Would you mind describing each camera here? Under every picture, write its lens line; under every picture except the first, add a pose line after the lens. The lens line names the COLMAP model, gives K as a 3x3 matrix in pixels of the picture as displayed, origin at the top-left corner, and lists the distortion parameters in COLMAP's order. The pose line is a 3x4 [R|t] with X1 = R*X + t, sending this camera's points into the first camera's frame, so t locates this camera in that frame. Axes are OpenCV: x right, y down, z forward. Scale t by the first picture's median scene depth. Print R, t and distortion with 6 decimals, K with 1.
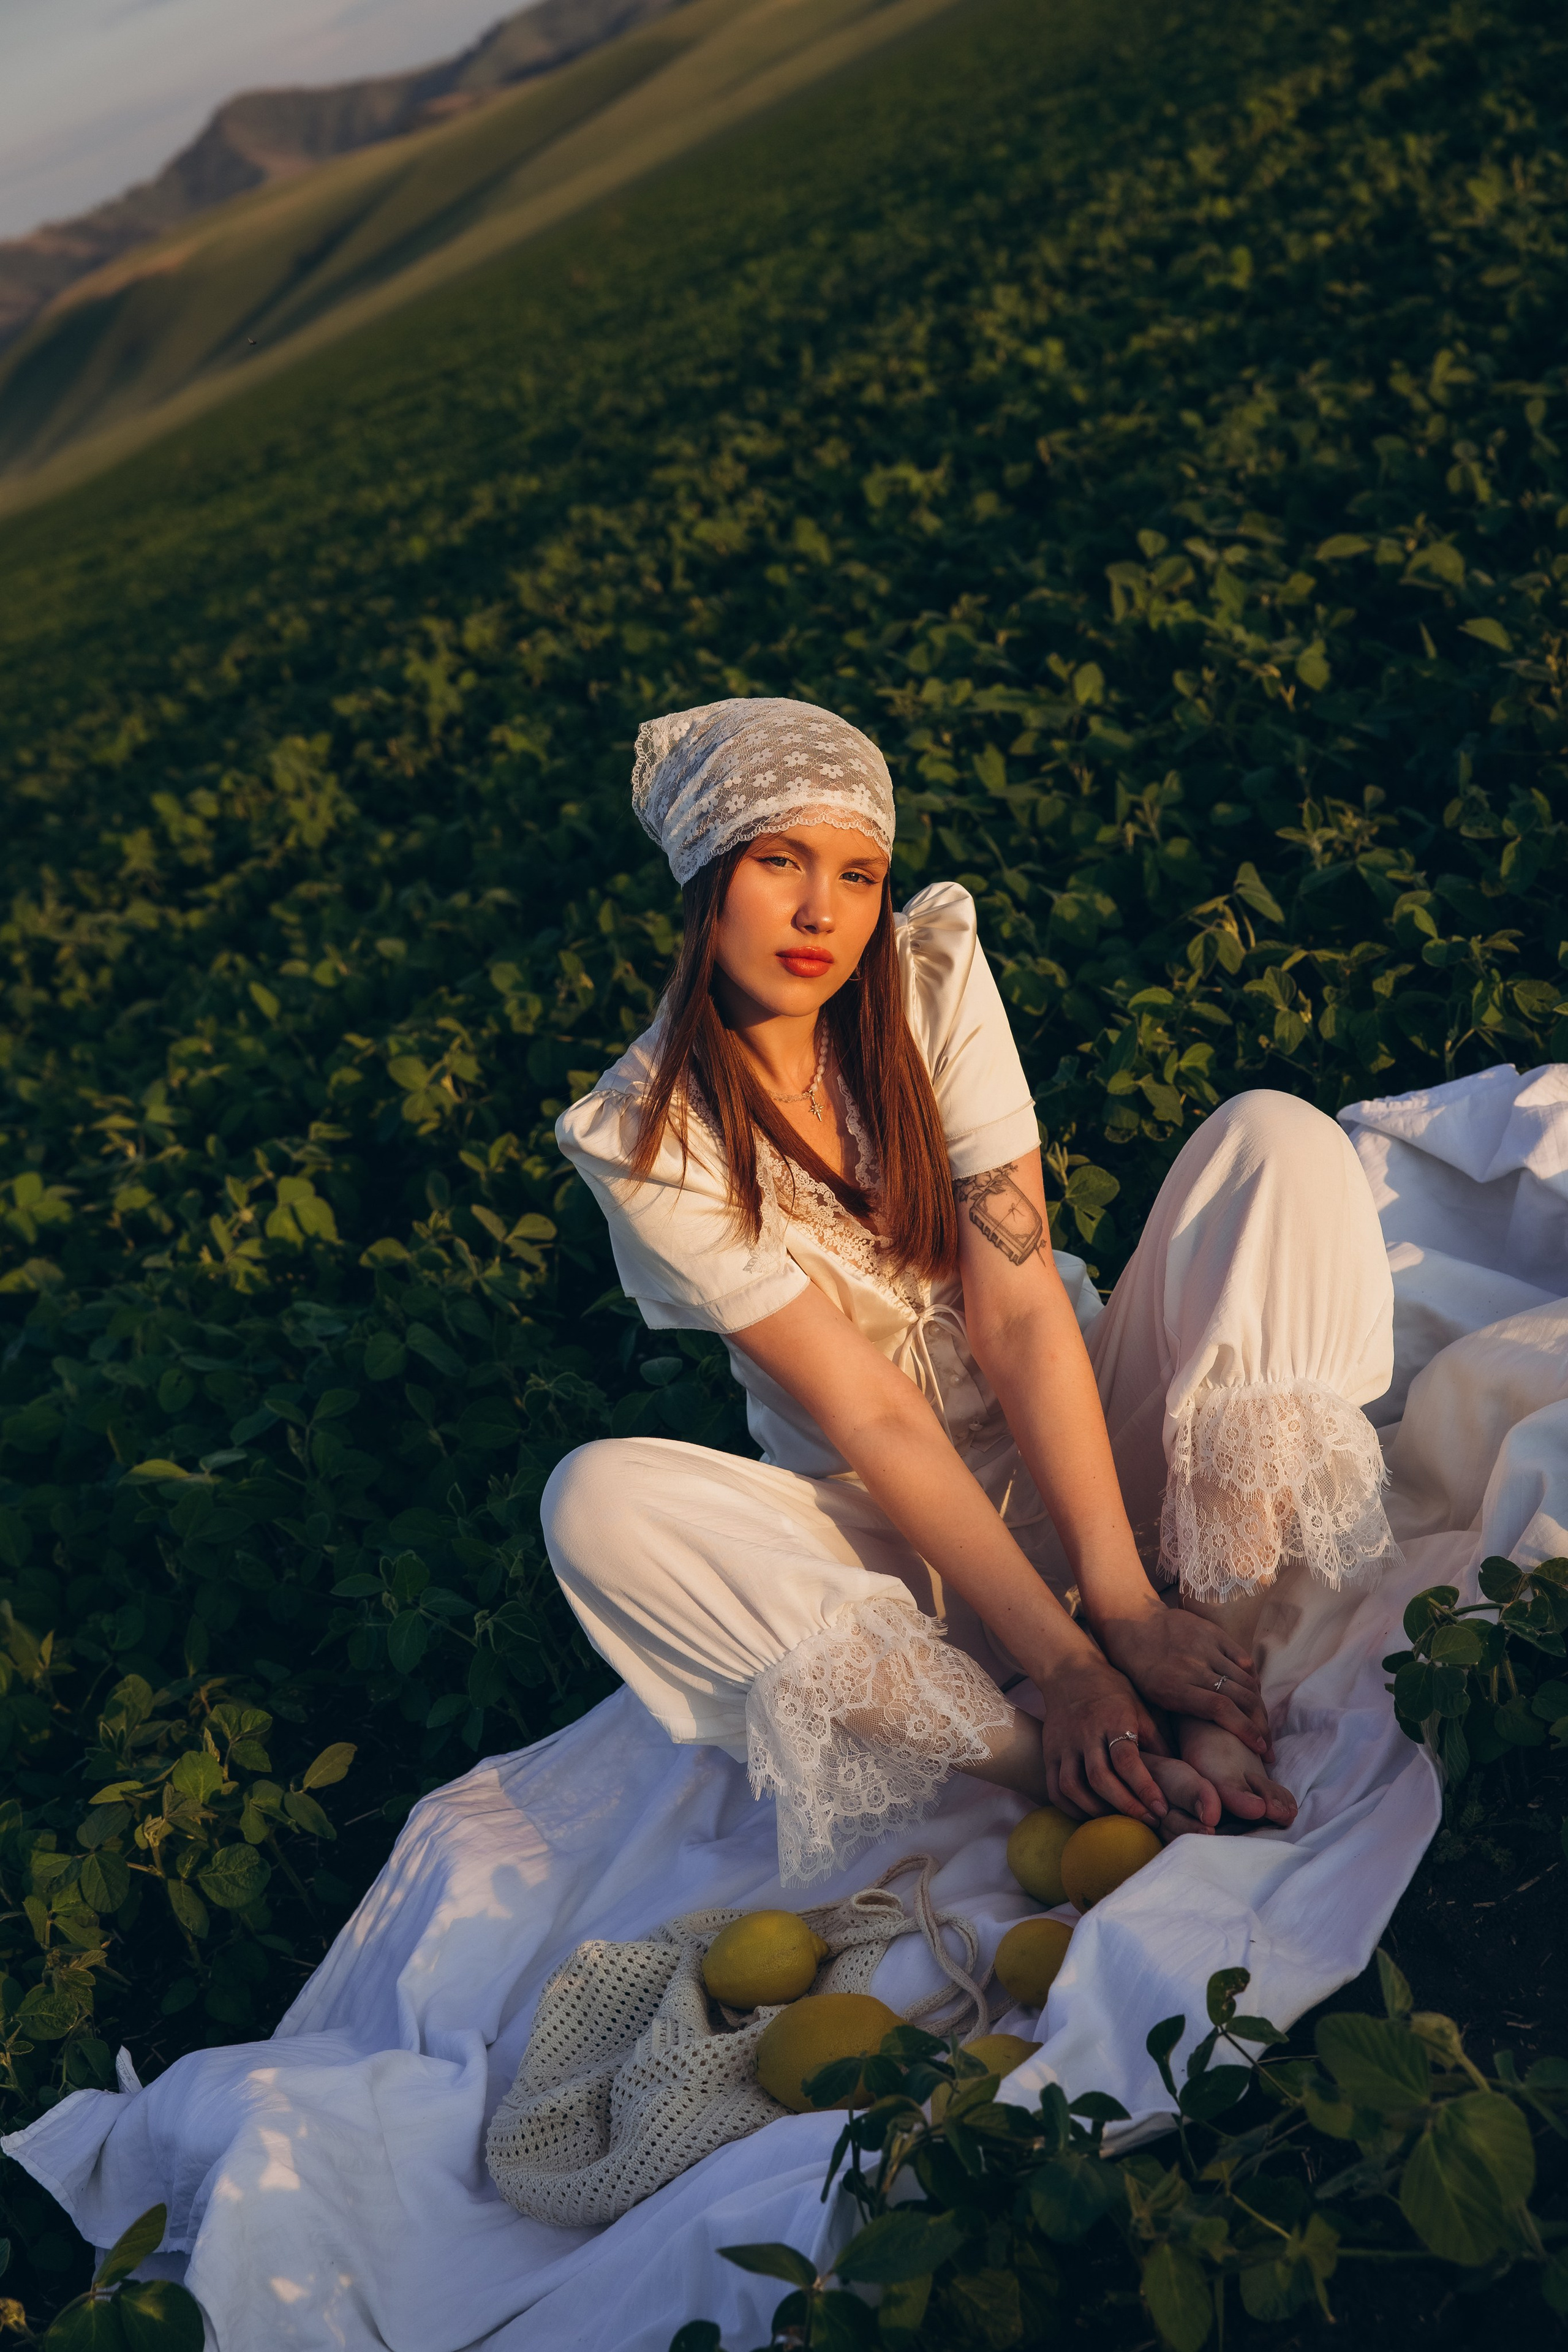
lens RADIAL K [[3332.5, 0, 784.0], [0, 3332.5, 1176.0], [0, 0, 1]] dist [0.004559, 0.082036]
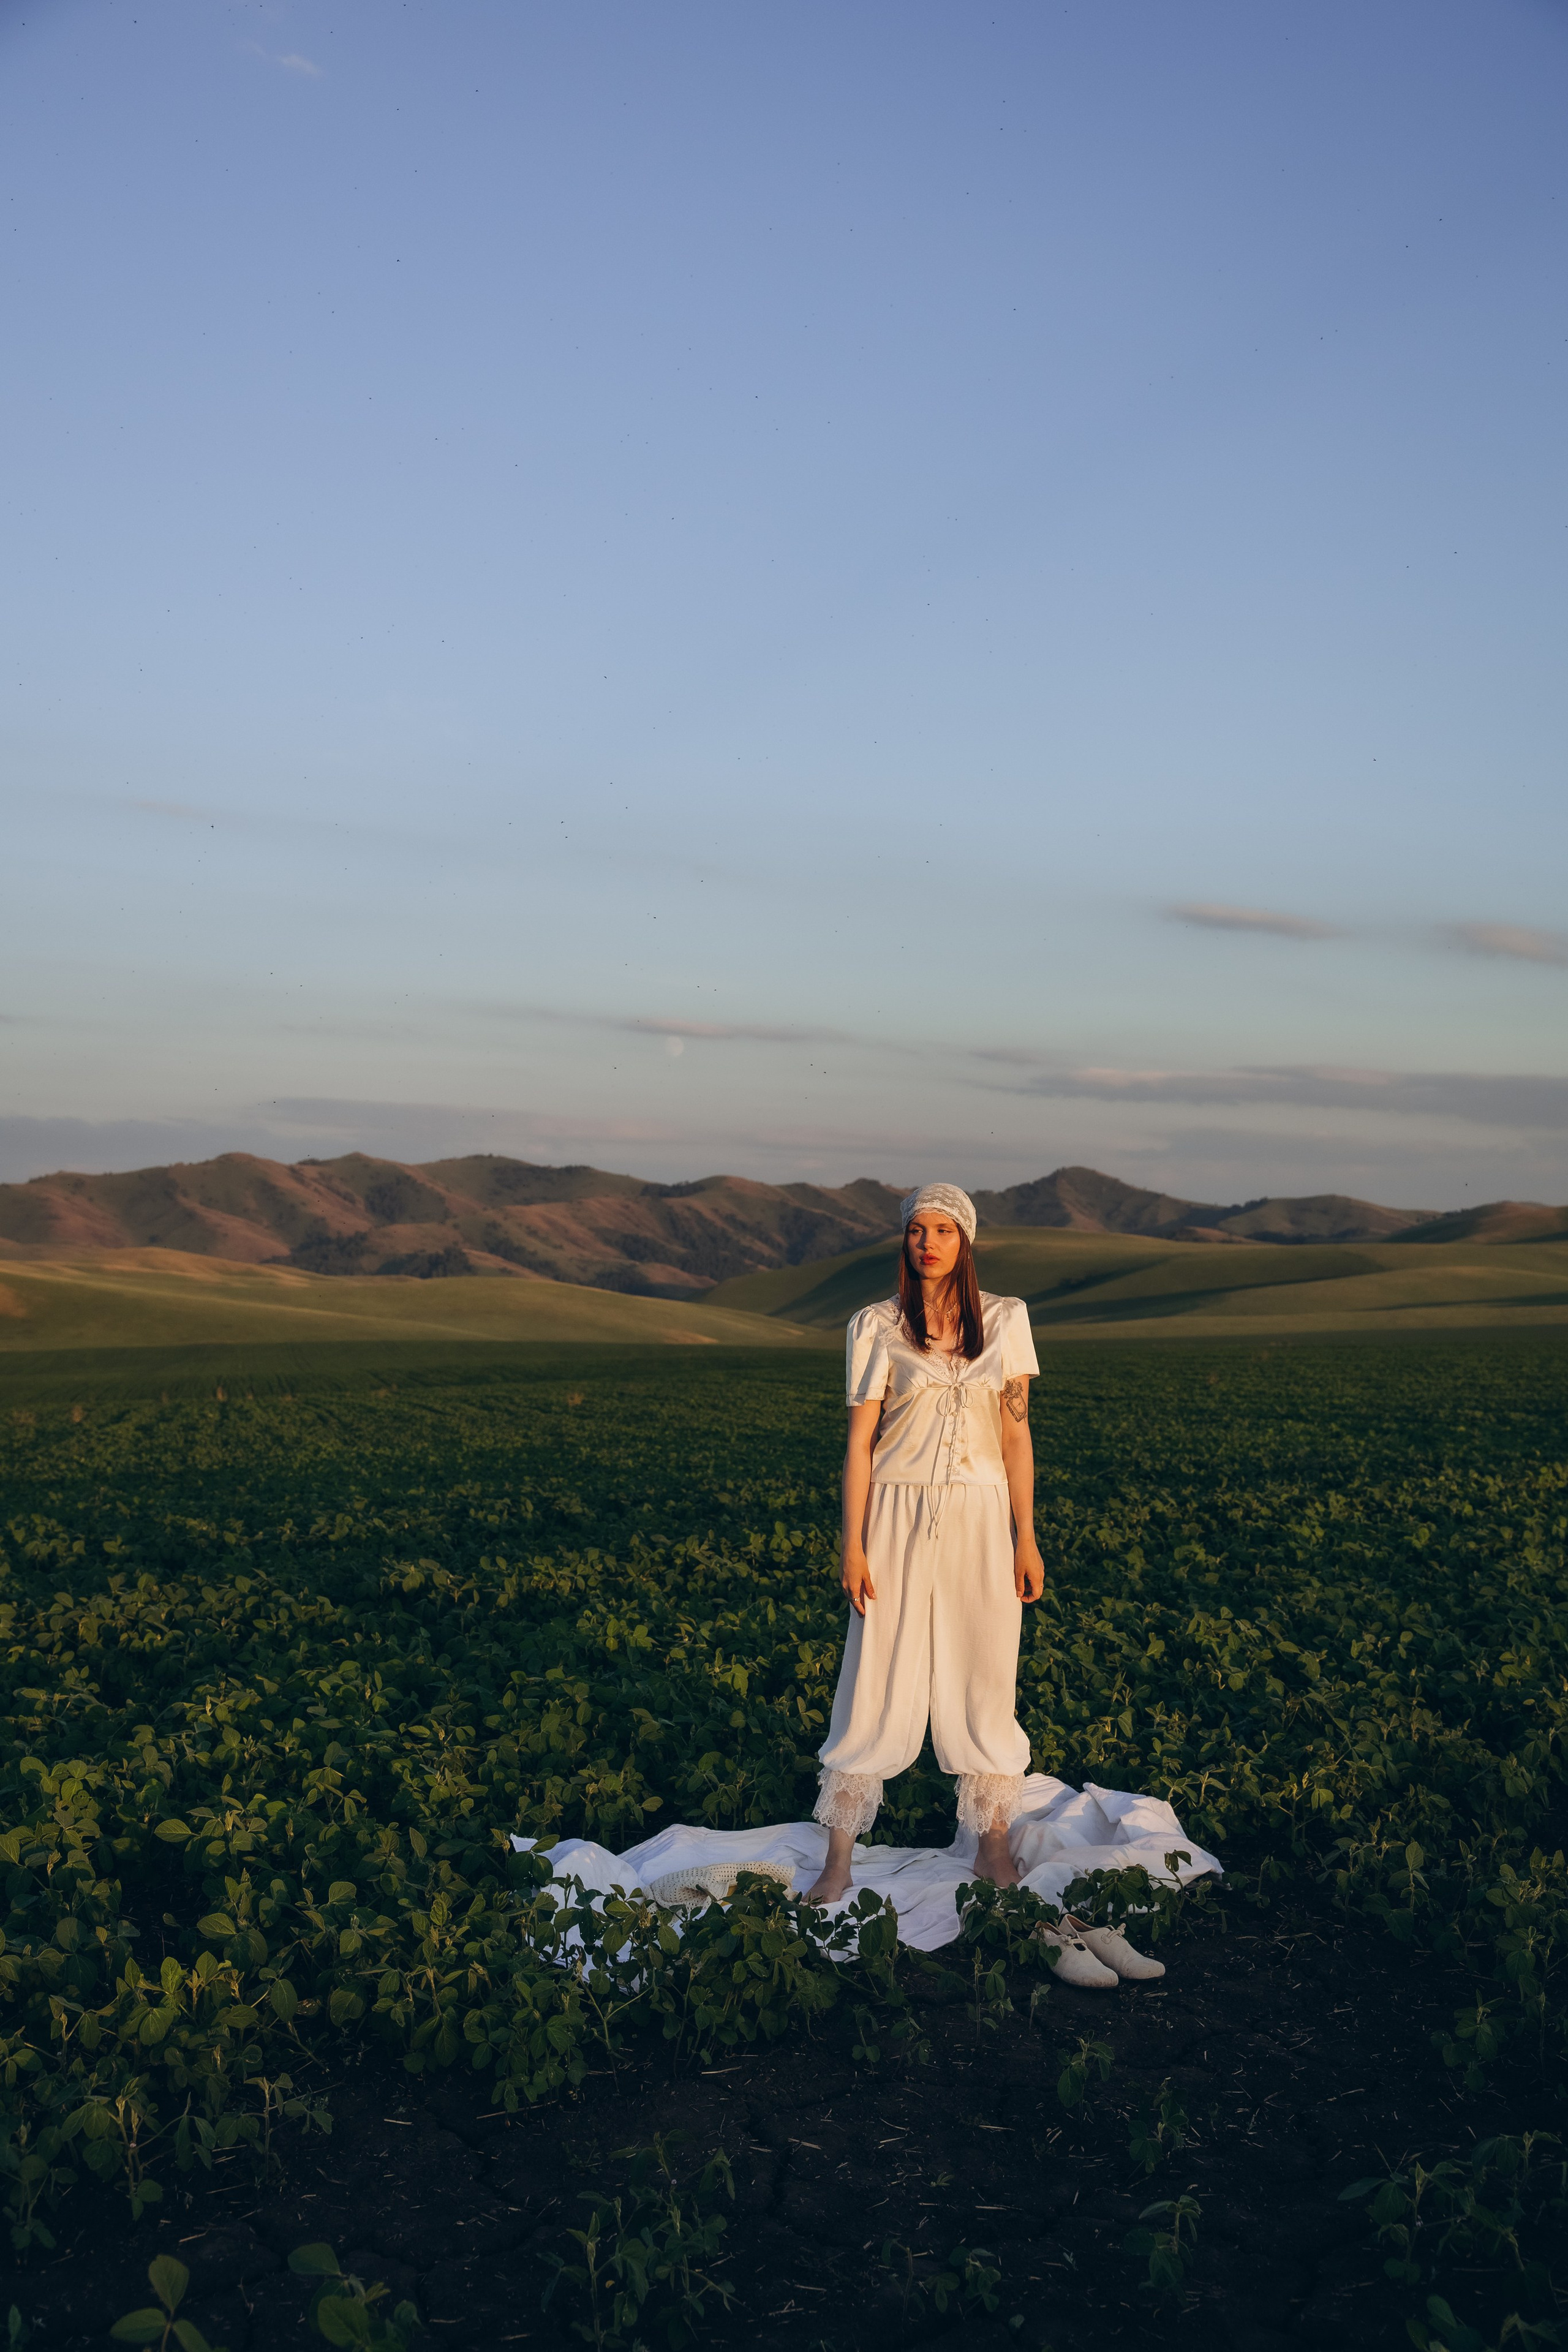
lens RADIAL K [[2478.5, 0, 784.0], [0, 2478.5, 1176.0], [0, 0, 1]] dist [-0.005633, 0.002596]
pose [[0.873514, 0.412623, -0.258292, 0.115194], [-0.472352, 0.846744, -0.244762, 0.073007], [0.117713, 0.335808, 0.934546, -0.463329]]
